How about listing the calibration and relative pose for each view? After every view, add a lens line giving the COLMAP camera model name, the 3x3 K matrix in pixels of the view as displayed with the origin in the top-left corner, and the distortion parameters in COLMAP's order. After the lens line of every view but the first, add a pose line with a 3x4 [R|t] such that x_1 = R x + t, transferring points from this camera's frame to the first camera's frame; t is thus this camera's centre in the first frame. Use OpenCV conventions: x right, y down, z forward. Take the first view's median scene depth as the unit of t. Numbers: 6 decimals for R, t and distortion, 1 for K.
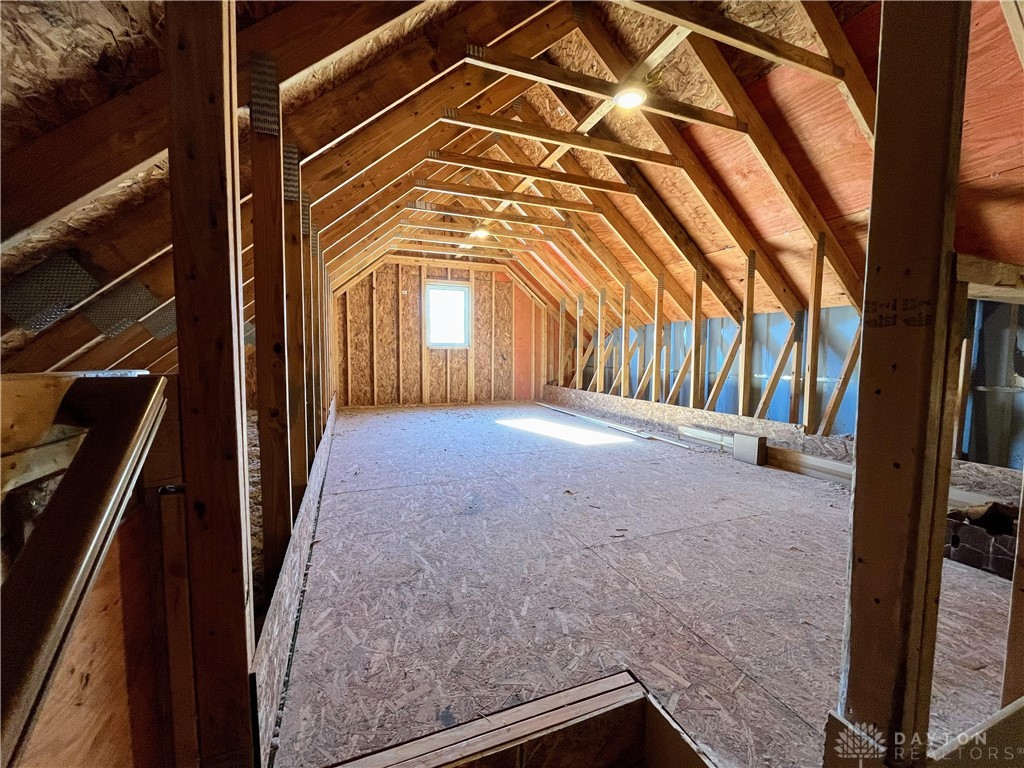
lens RADIAL K [[416.4, 0, 513.9], [0, 416.4, 383.5], [0, 0, 1]] dist [-0.000399, -0.000912]
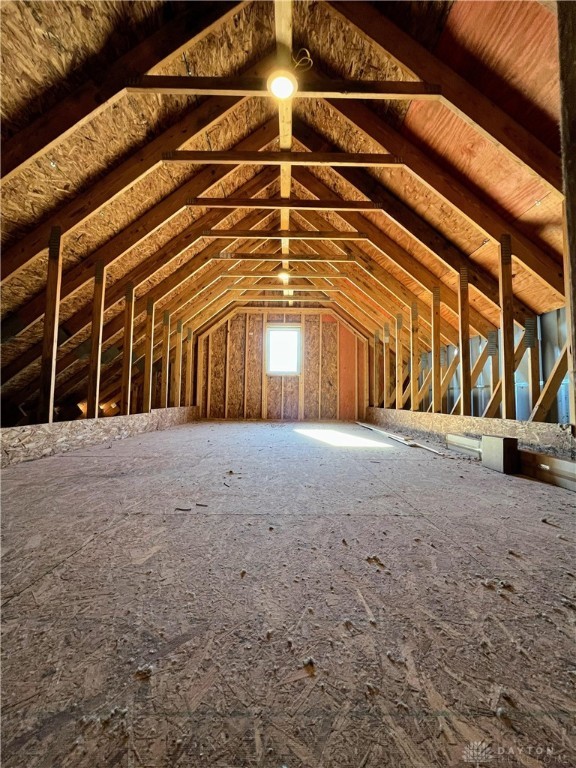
lens RADIAL K [[312.3, 0, 289.2], [0, 312.3, 381.0], [0, 0, 1]] dist [-0.000399, -0.000912]
pose [[0.937021, -0.015920, -0.348911, 0.205611], [-0.029488, 0.991788, -0.124446, 0.053489], [0.348027, 0.126897, 0.928856, 0.138758]]
